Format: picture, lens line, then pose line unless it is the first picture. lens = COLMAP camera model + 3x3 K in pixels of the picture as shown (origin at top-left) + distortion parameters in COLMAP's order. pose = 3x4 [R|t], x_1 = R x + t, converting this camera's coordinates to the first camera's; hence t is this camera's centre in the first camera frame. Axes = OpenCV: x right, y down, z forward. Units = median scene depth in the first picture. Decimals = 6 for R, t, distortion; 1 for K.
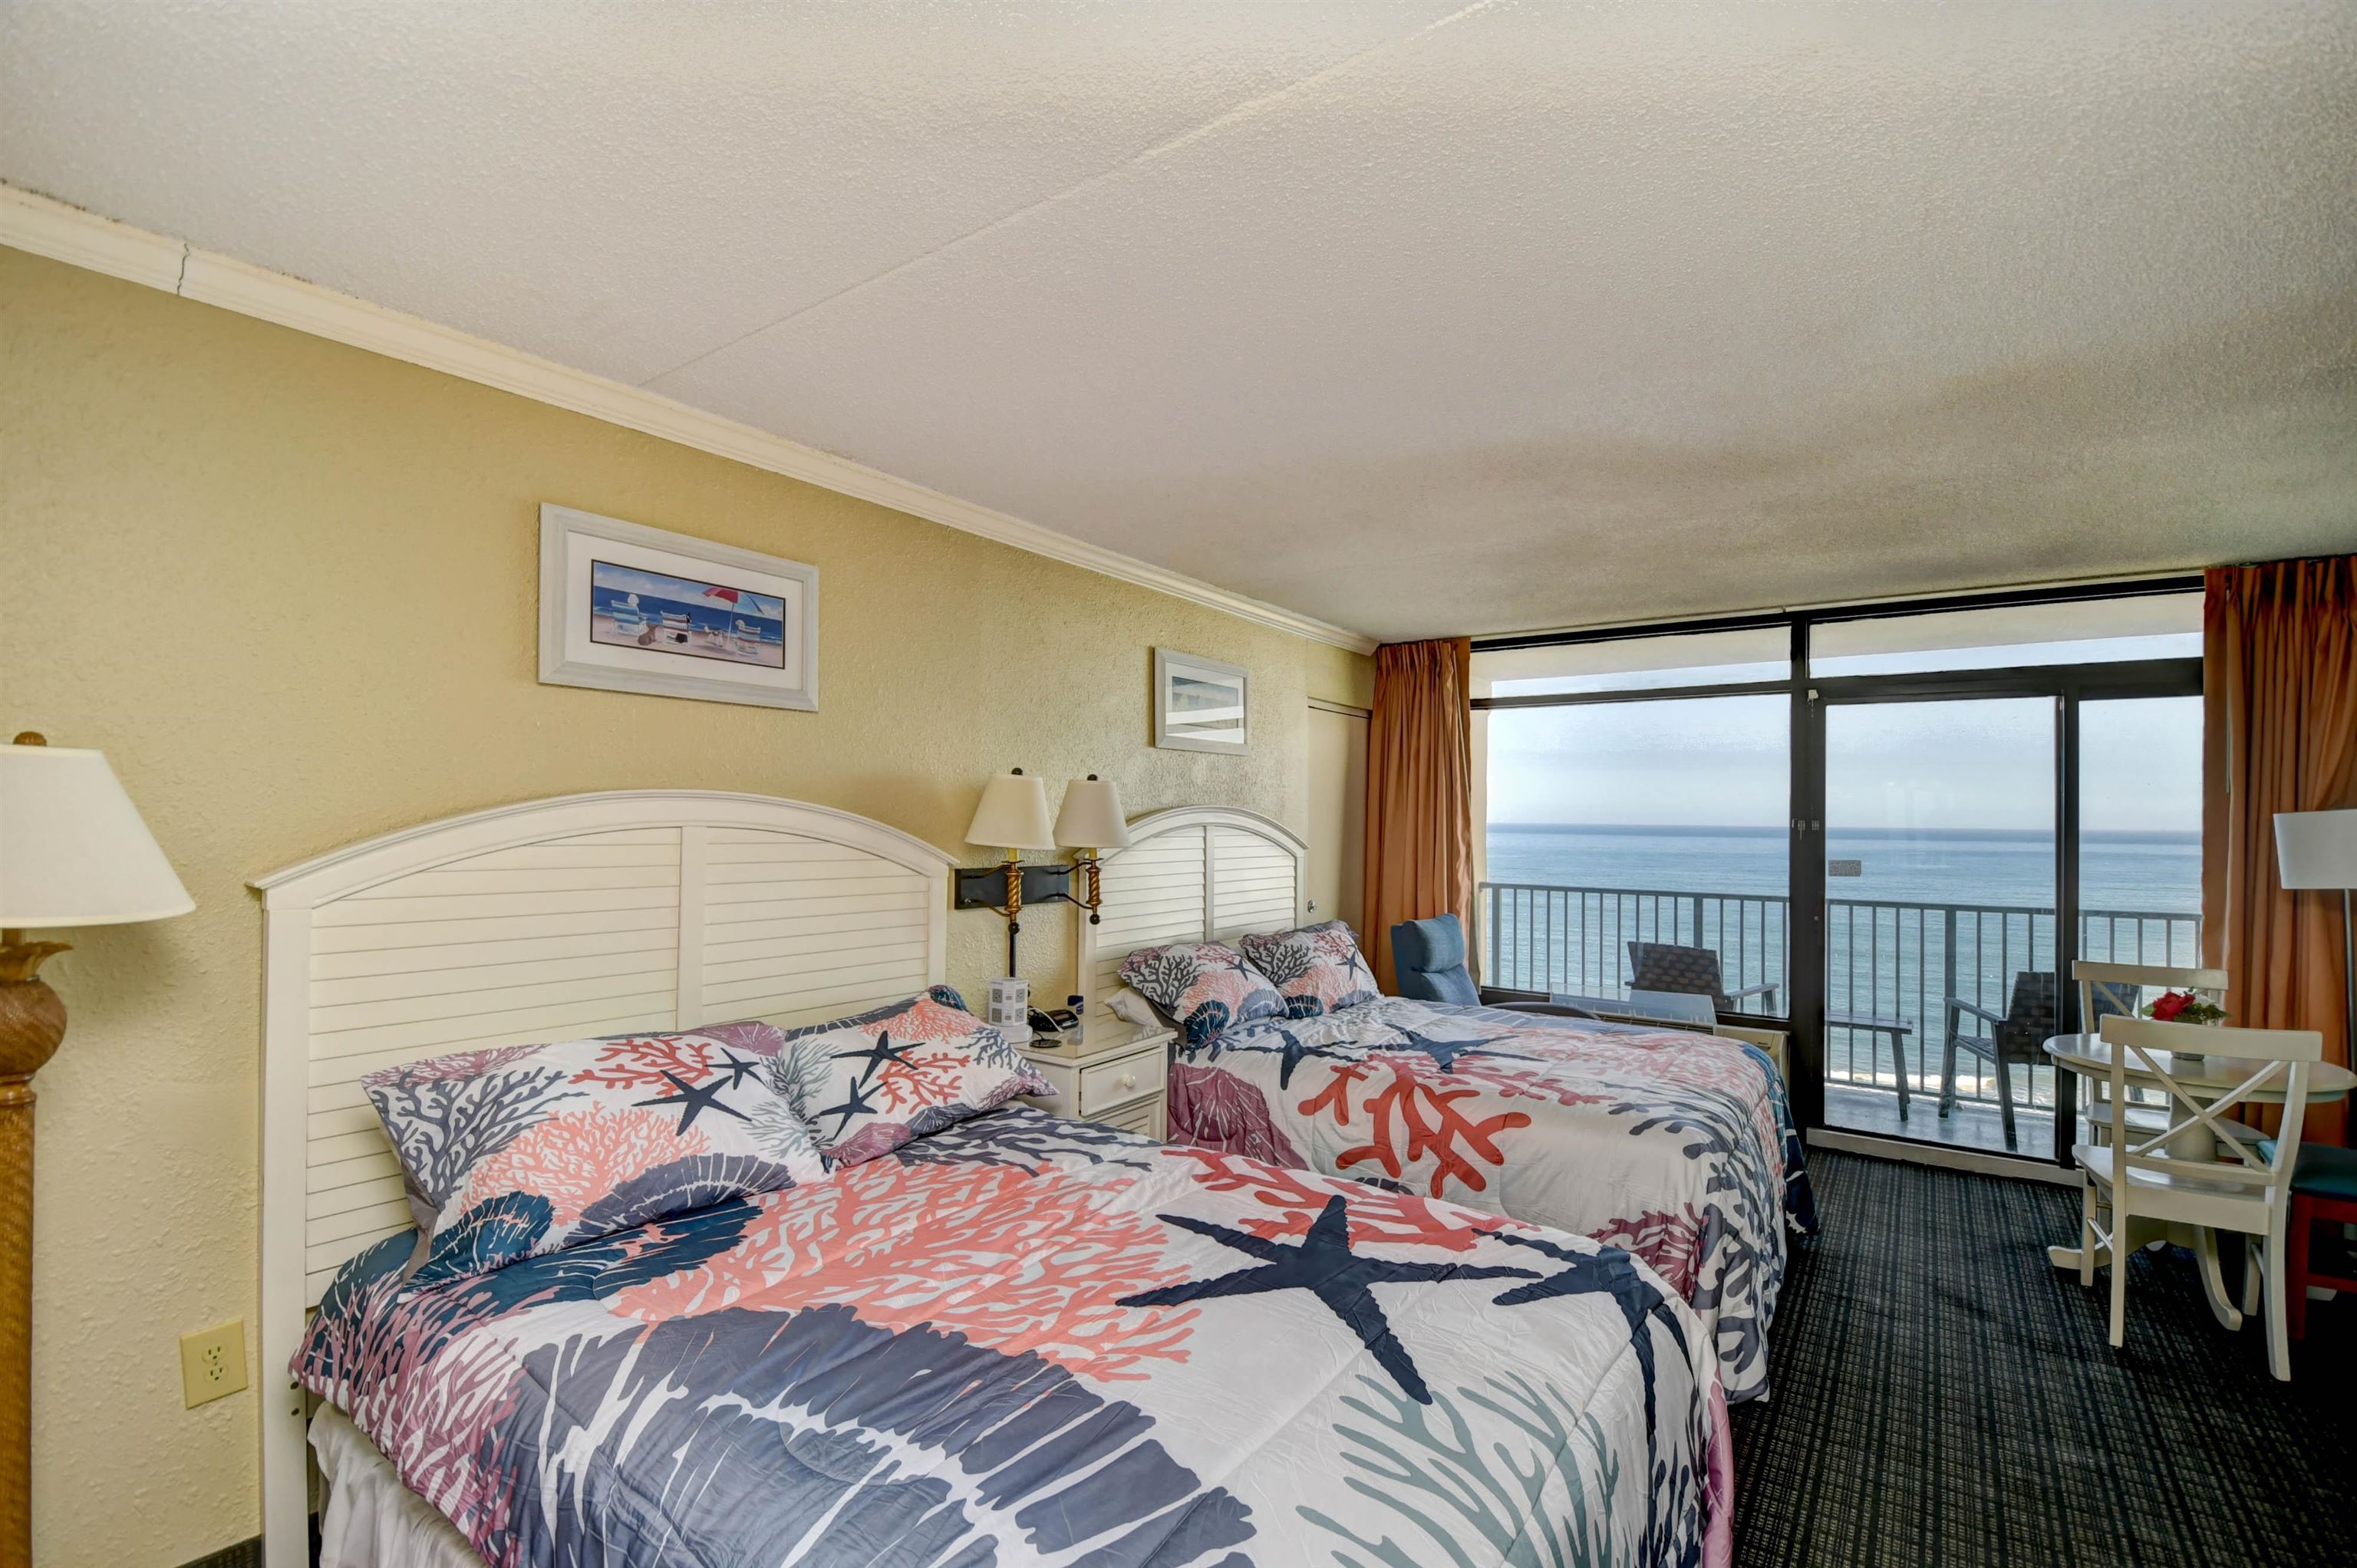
lens RADIAL K [[1036.4, 0, 1189.4], [0, 1036.4, 806.2], [0, 0, 1]] dist [0.007908, -0.000503]
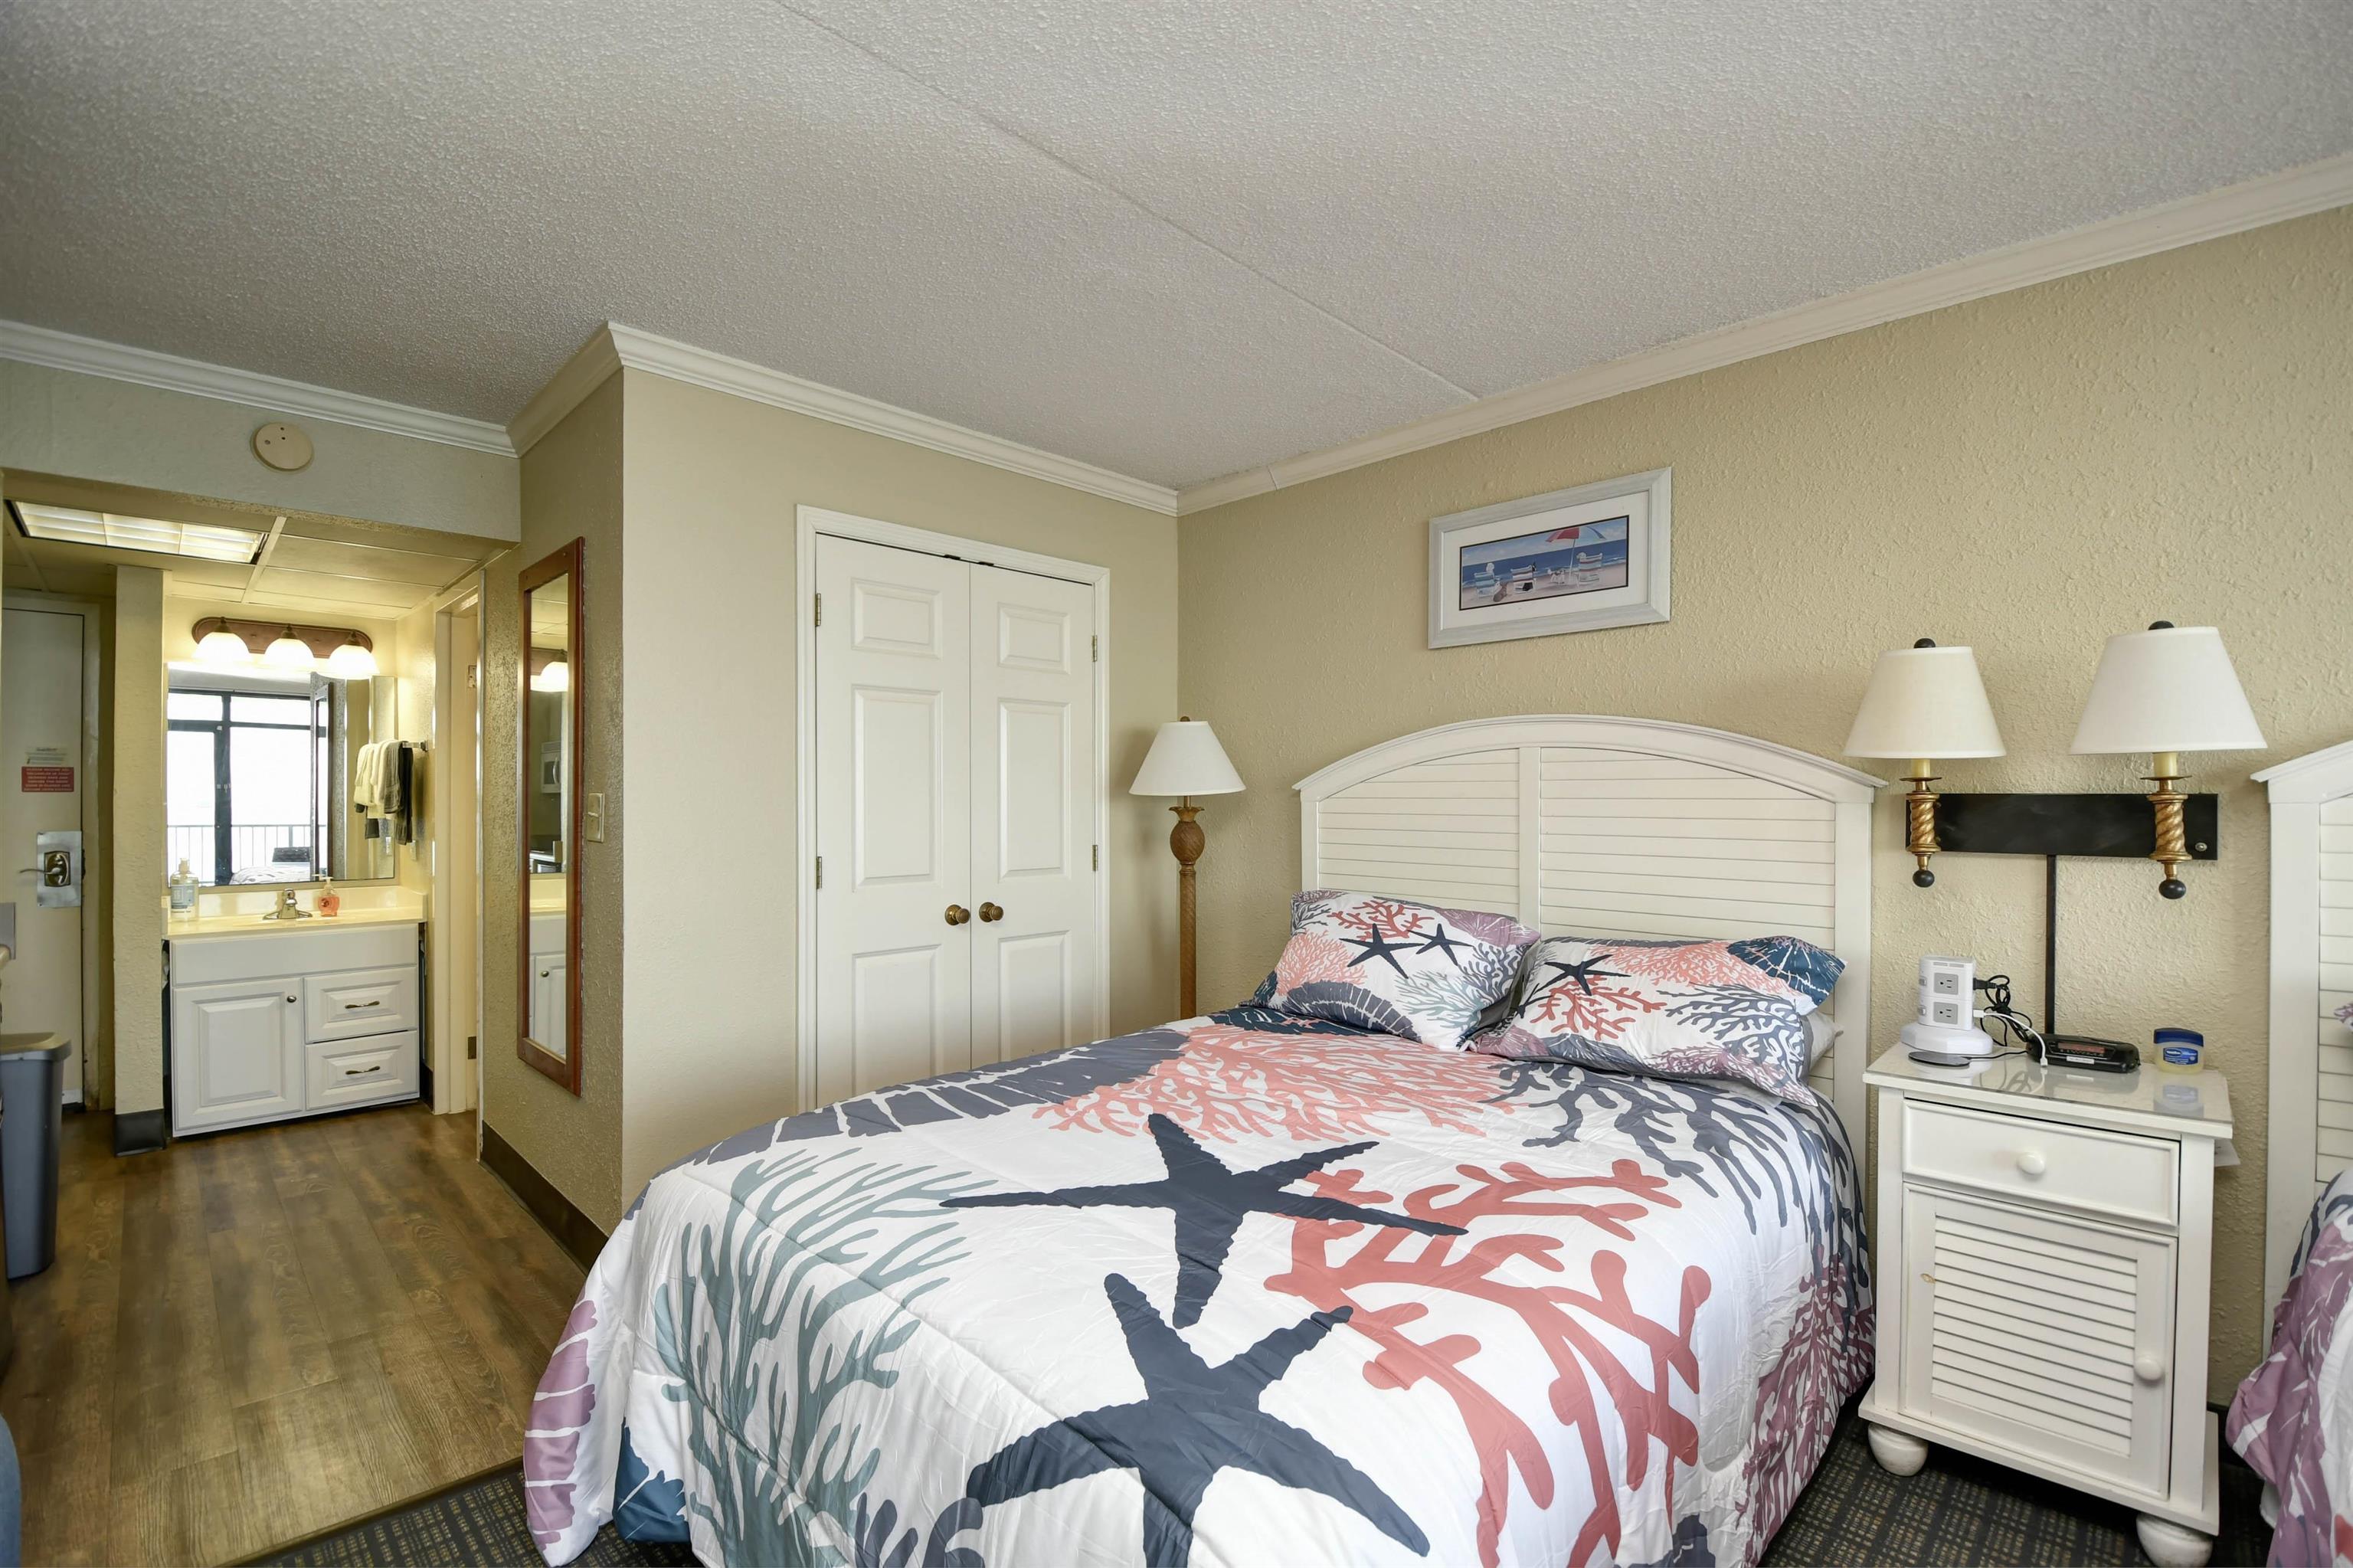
lens RADIAL K [[1034.8, 0, 1187.3], [0, 1034.8, 806.1], [0, 0, 1]] dist [0.007908, -0.000503]
pose [[-0.155405, -0.009215, -0.987808, 0.612173], [0.007504, 0.999917, -0.010508, 0.080228], [0.987822, -0.009045, -0.155323, 0.686785]]
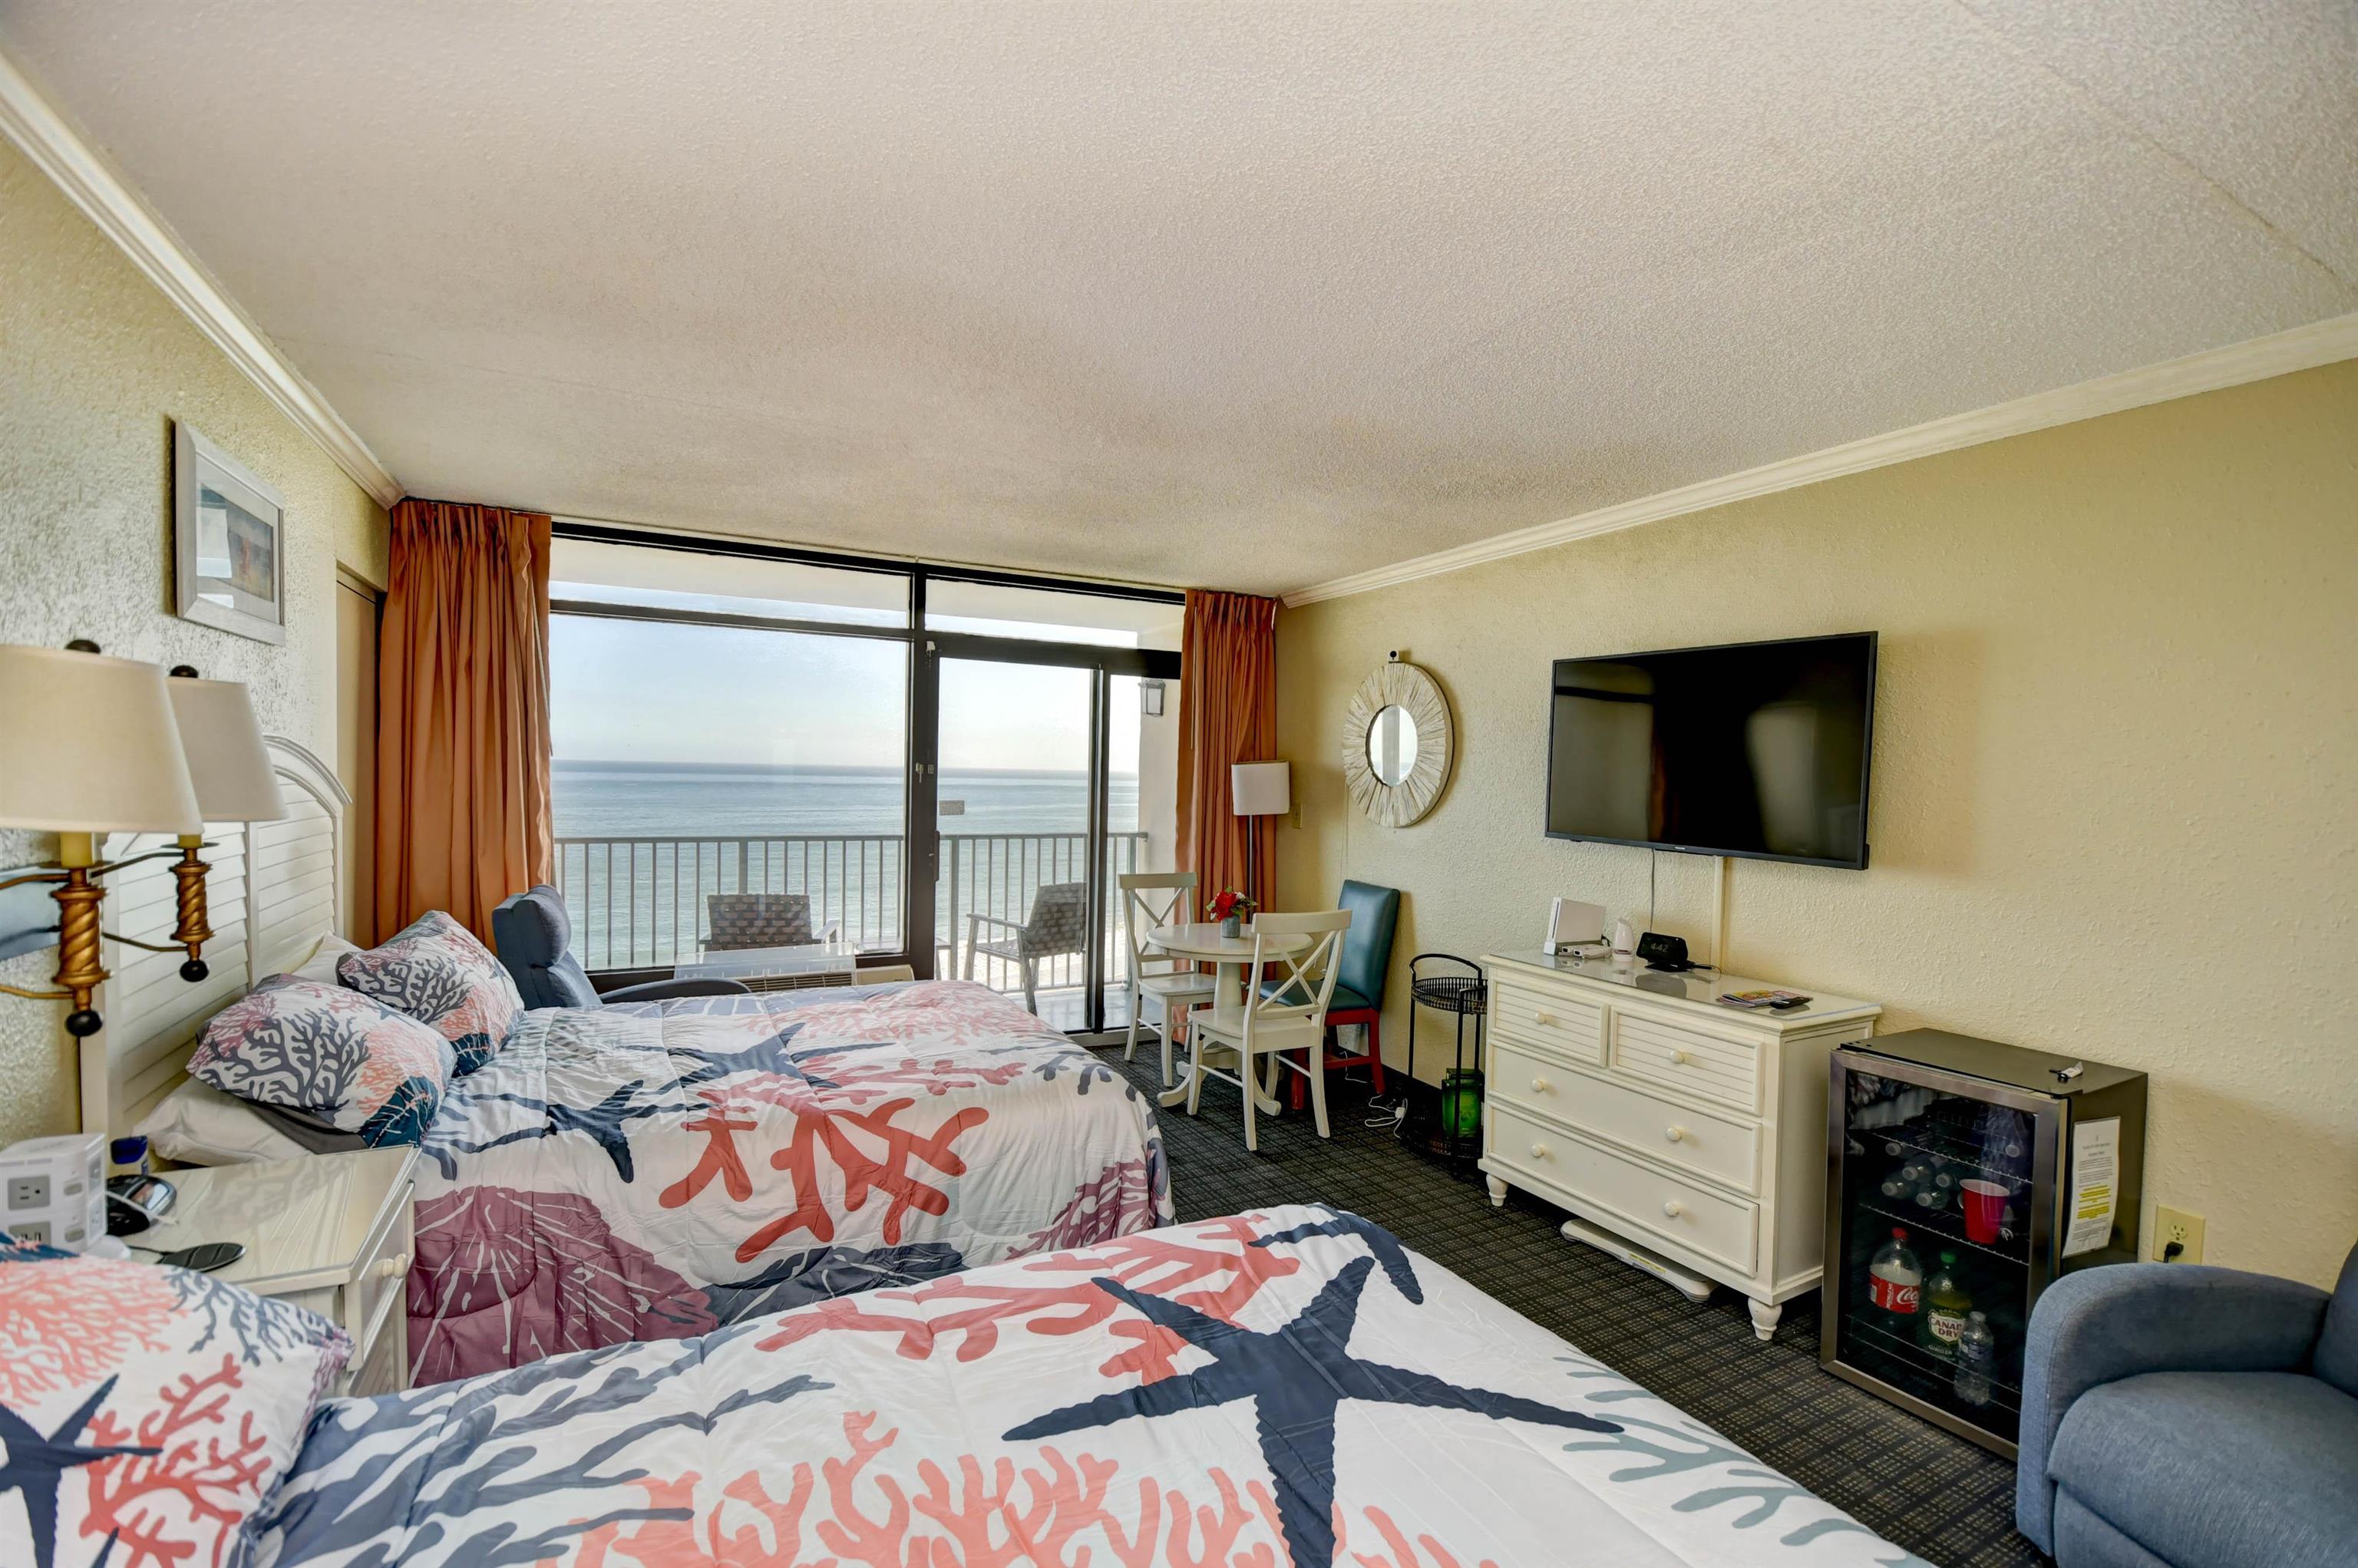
lens RADIAL K [[1029.6, 0, 1180.6], [0, 1029.6, 802.9], [0, 0, 1]] dist [0.011510, -0.019816]
pose [[0.461913, -0.027712, 0.886492, -0.351479], [-0.025945, 0.998662, 0.044737, -0.000874], [-0.886546, -0.043664, 0.460576, 0.456629]]
